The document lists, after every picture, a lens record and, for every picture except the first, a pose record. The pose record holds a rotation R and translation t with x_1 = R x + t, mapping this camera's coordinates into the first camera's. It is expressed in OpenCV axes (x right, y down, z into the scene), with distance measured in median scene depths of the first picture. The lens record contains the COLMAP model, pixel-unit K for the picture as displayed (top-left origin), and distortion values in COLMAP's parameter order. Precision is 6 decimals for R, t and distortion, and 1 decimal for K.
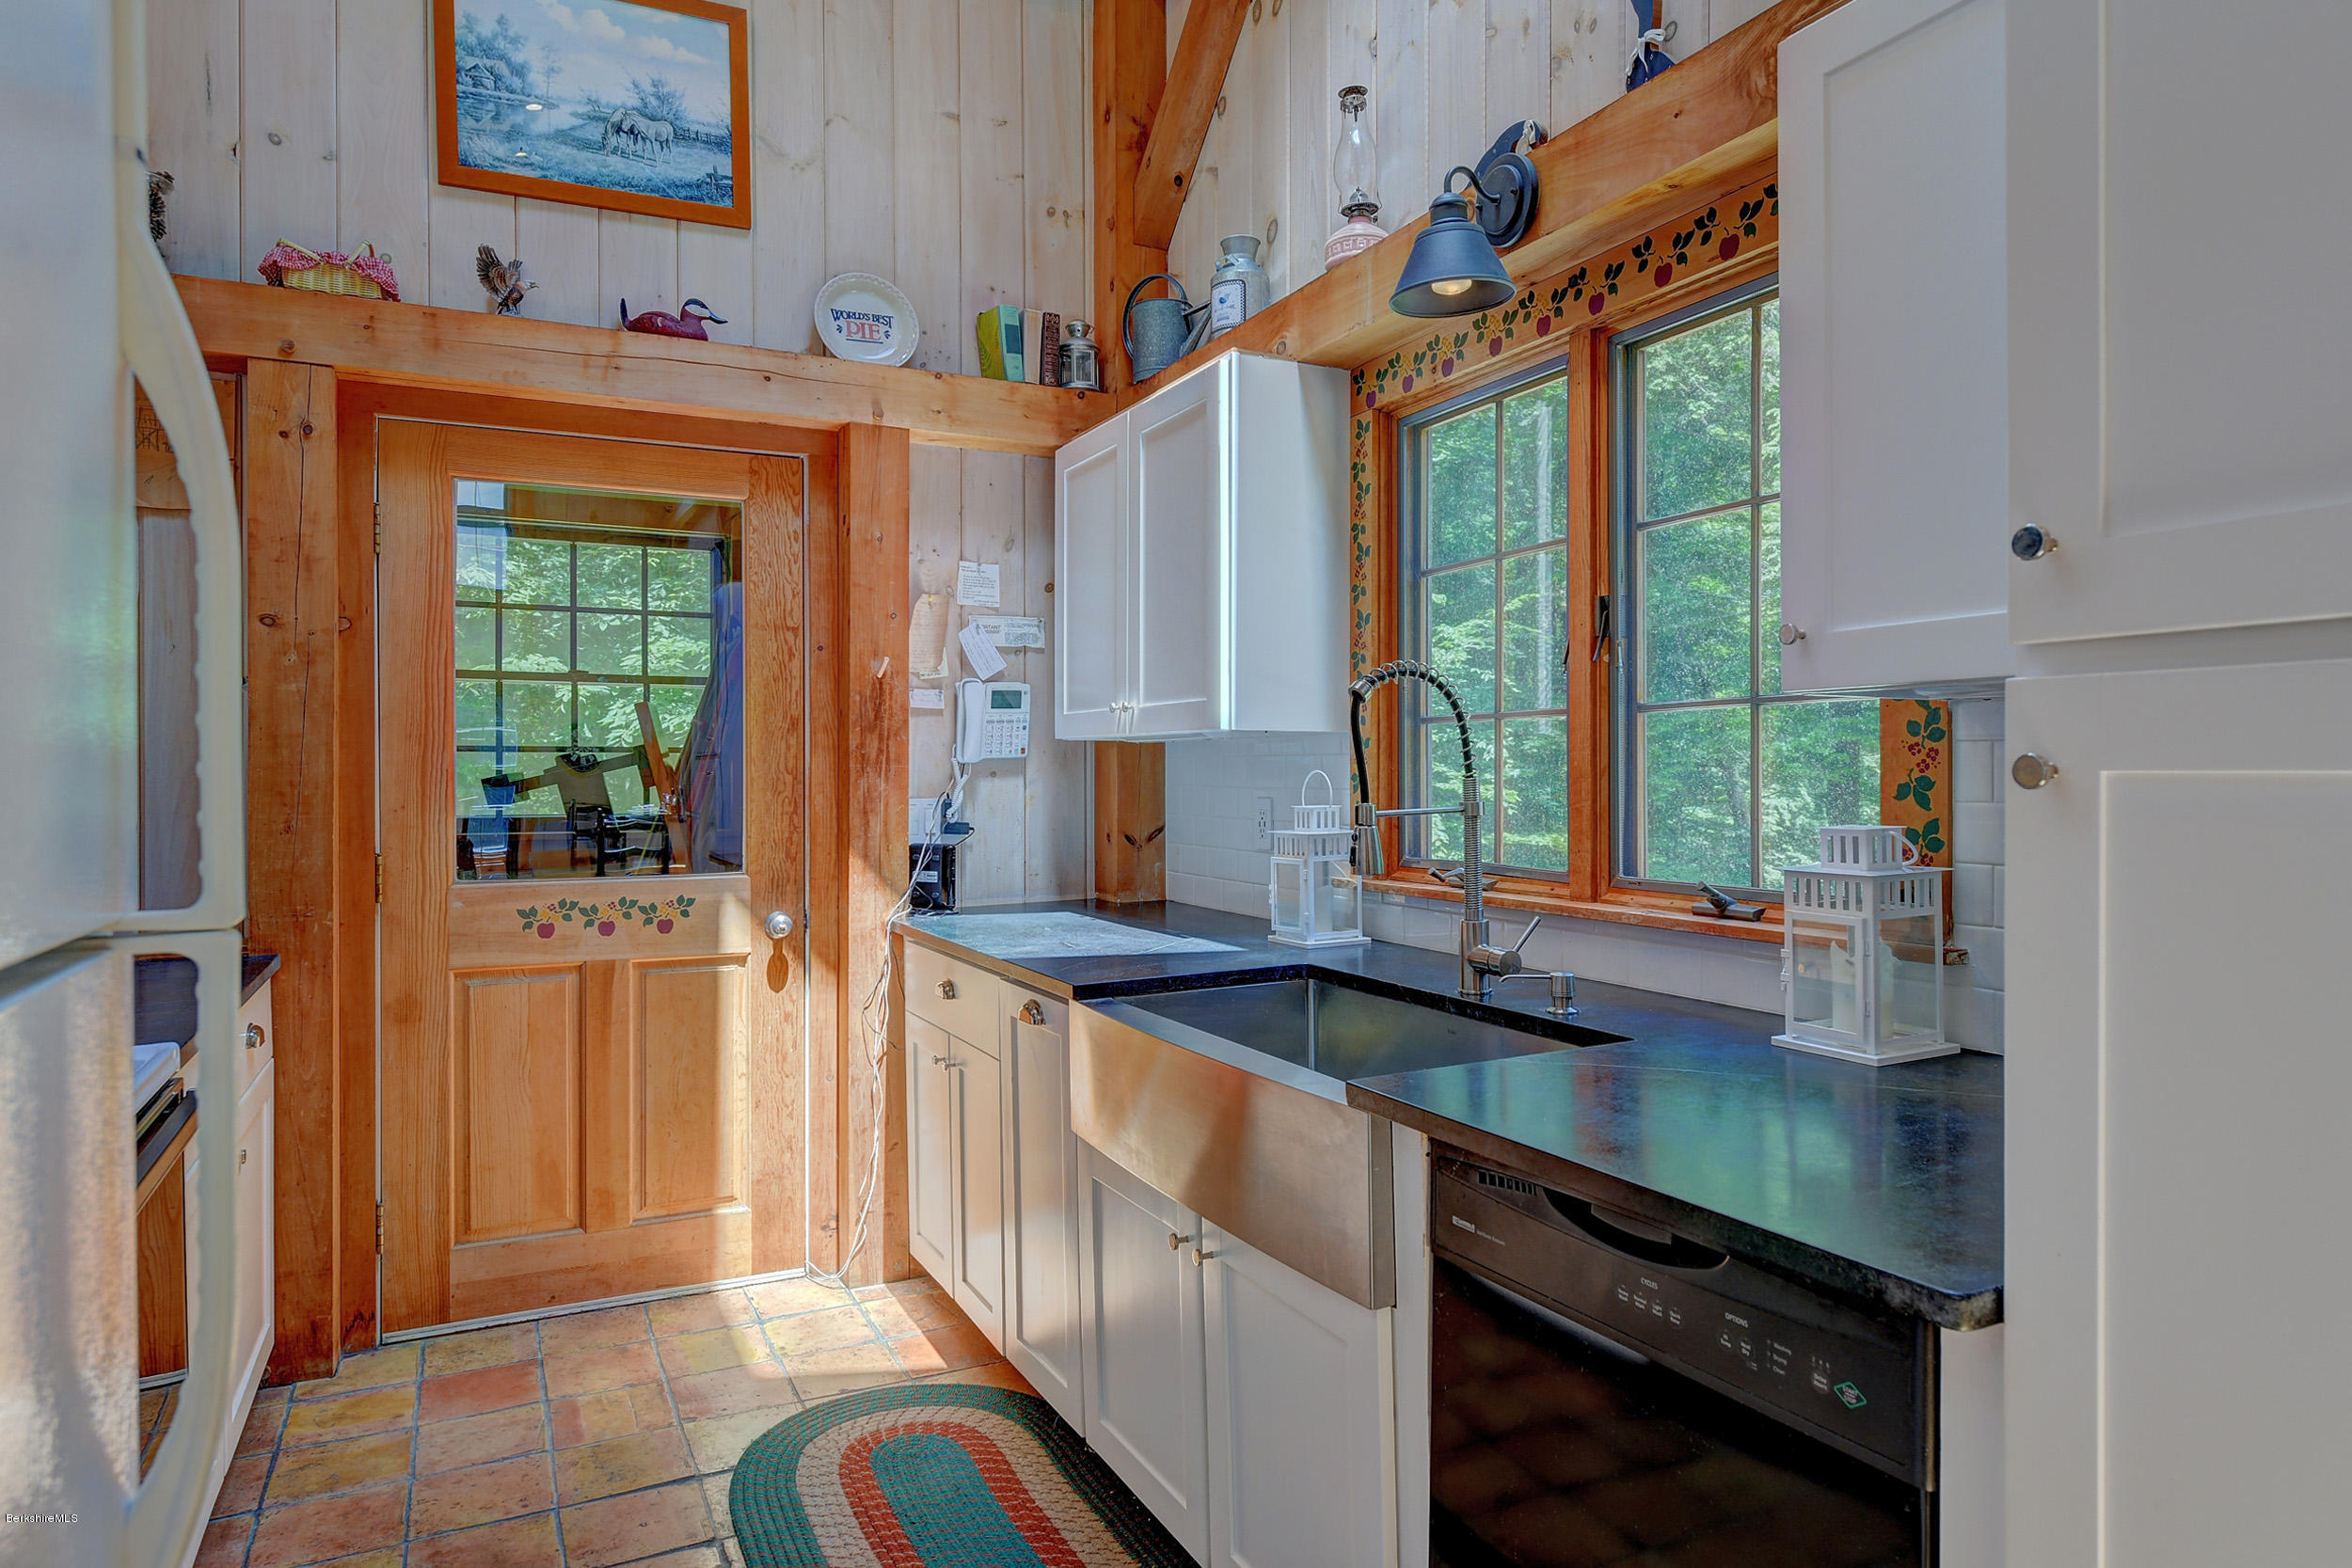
lens RADIAL K [[1404.1, 0, 1109.7], [0, 1404.1, 783.9], [0, 0, 1]] dist [-0.000981, 0.000065]
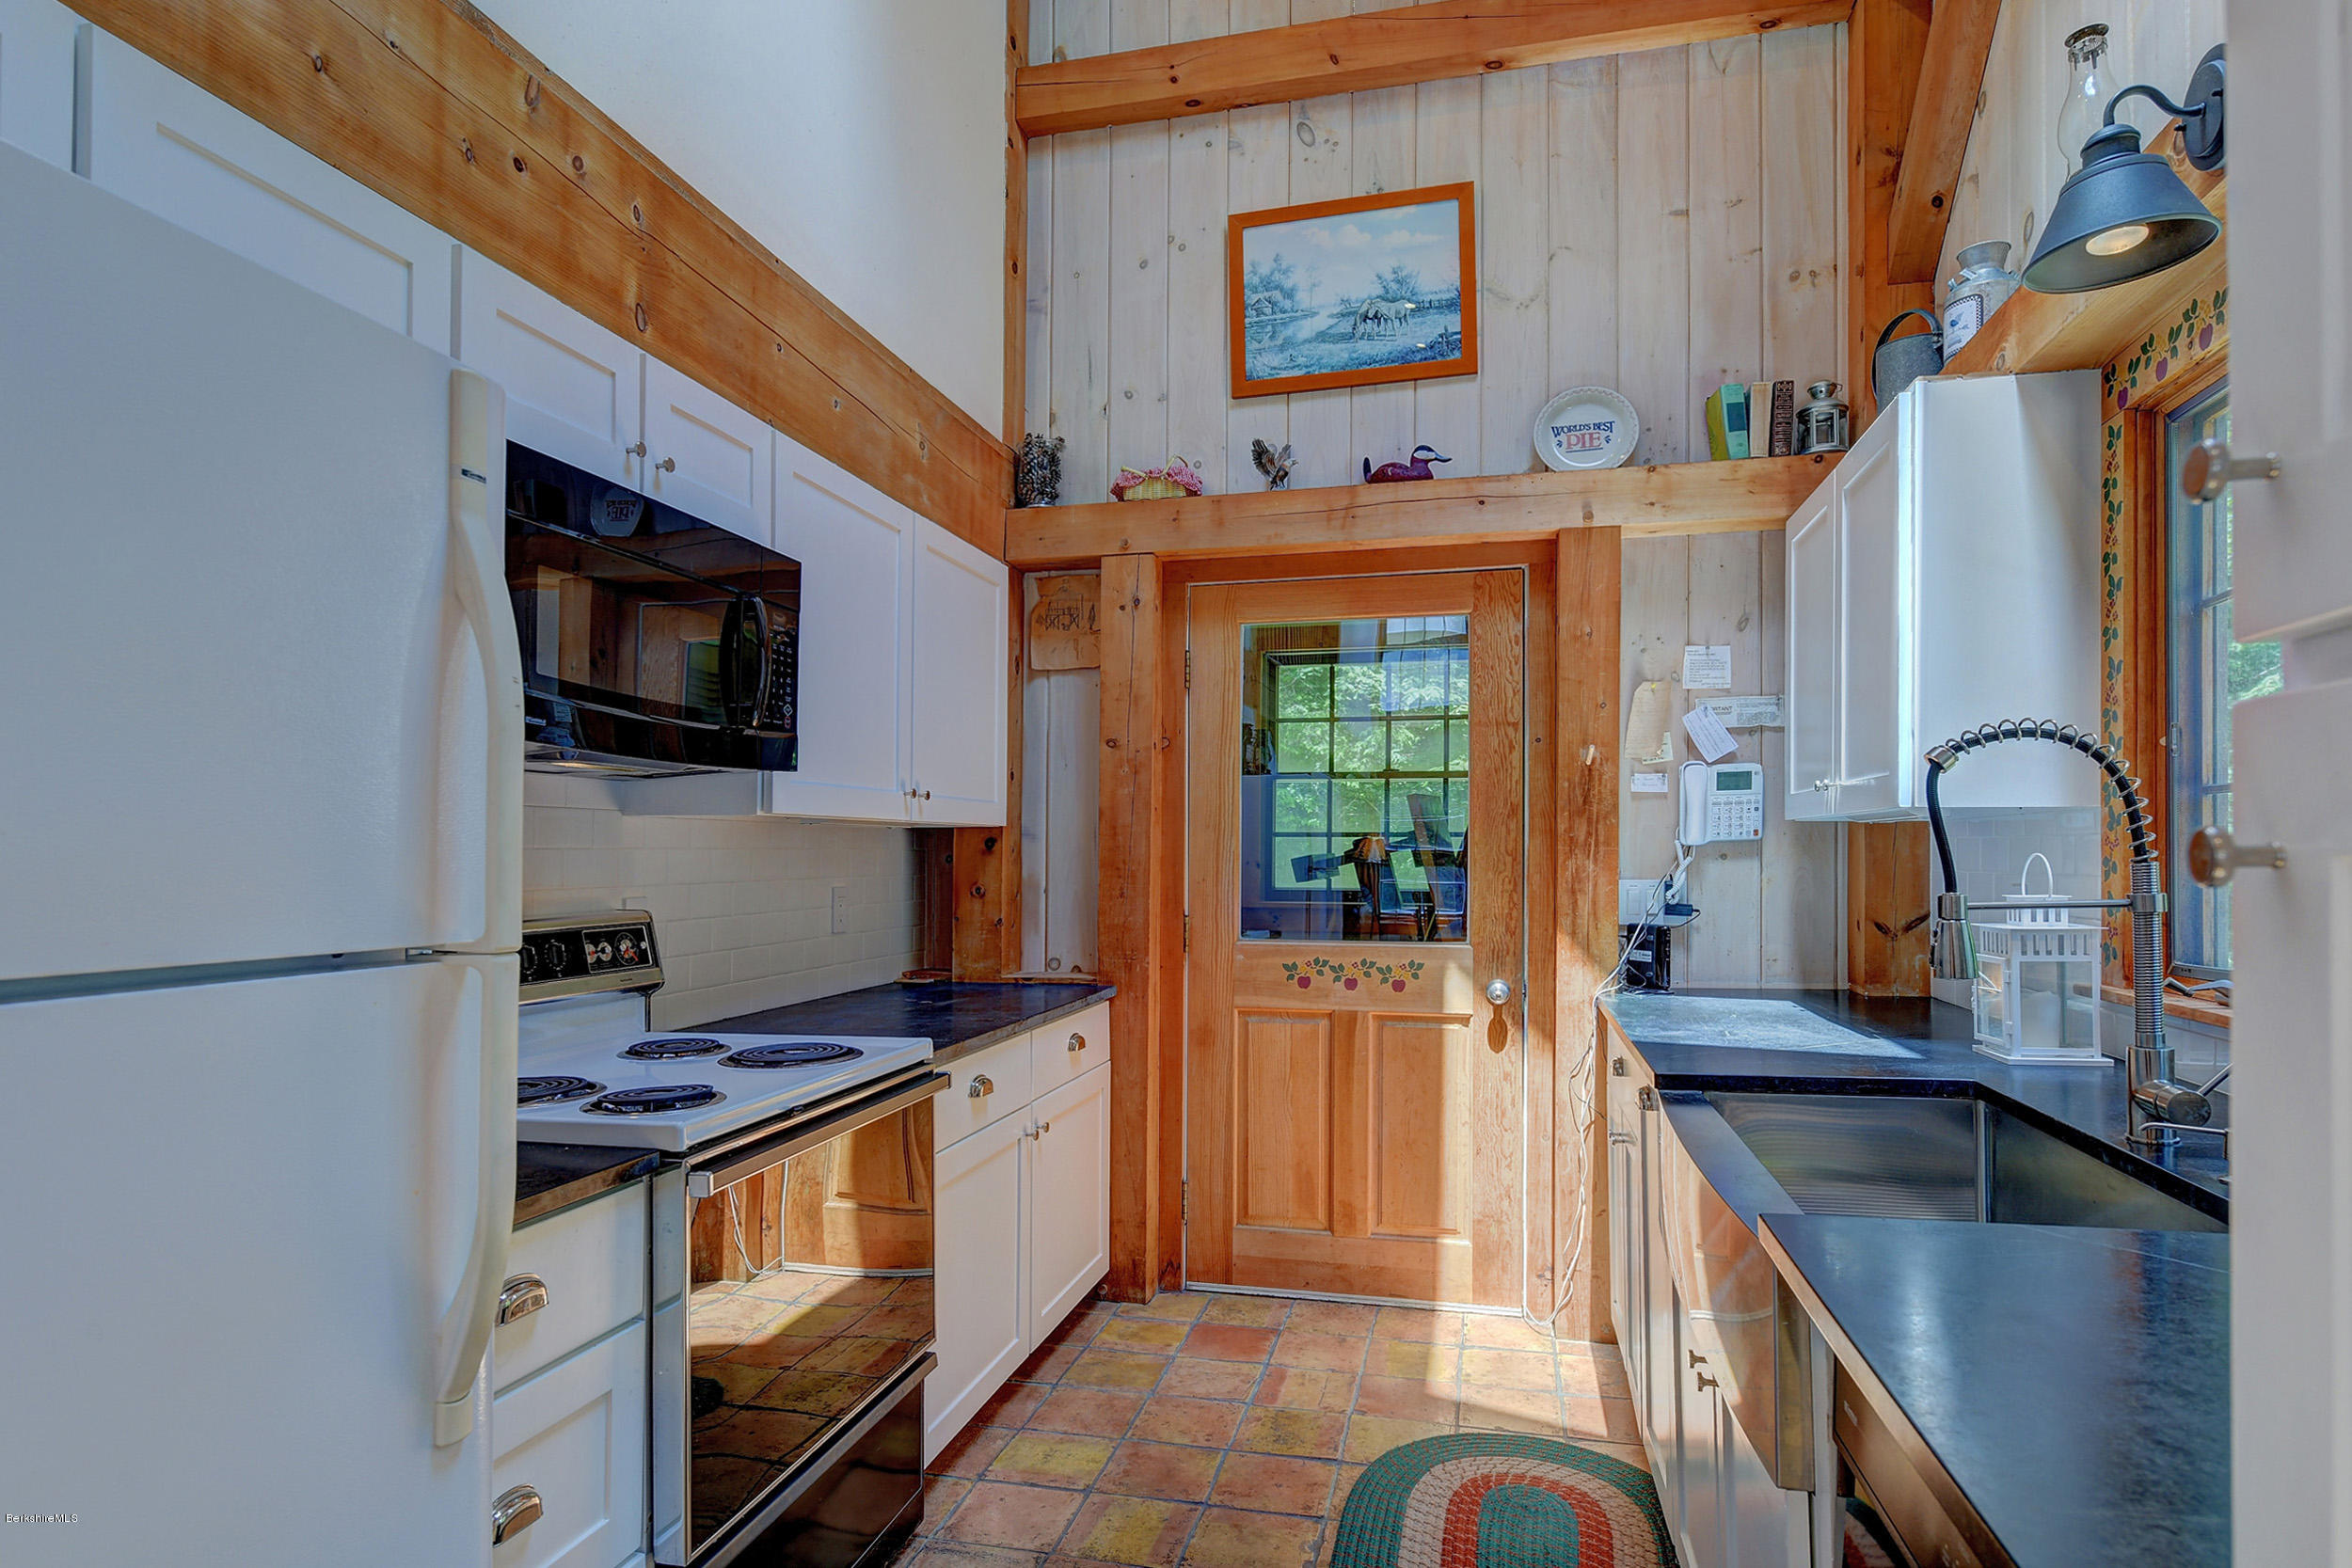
lens RADIAL K [[1224.8, 0, 1176.6], [0, 1224.8, 843.2], [0, 0, 1]] dist [0.002184, -0.001528]
pose [[0.775170, -0.003558, -0.631743, 0.186632], [-0.007039, 0.999873, -0.014269, -0.001274], [0.631714, 0.015508, 0.775047, 0.094093]]
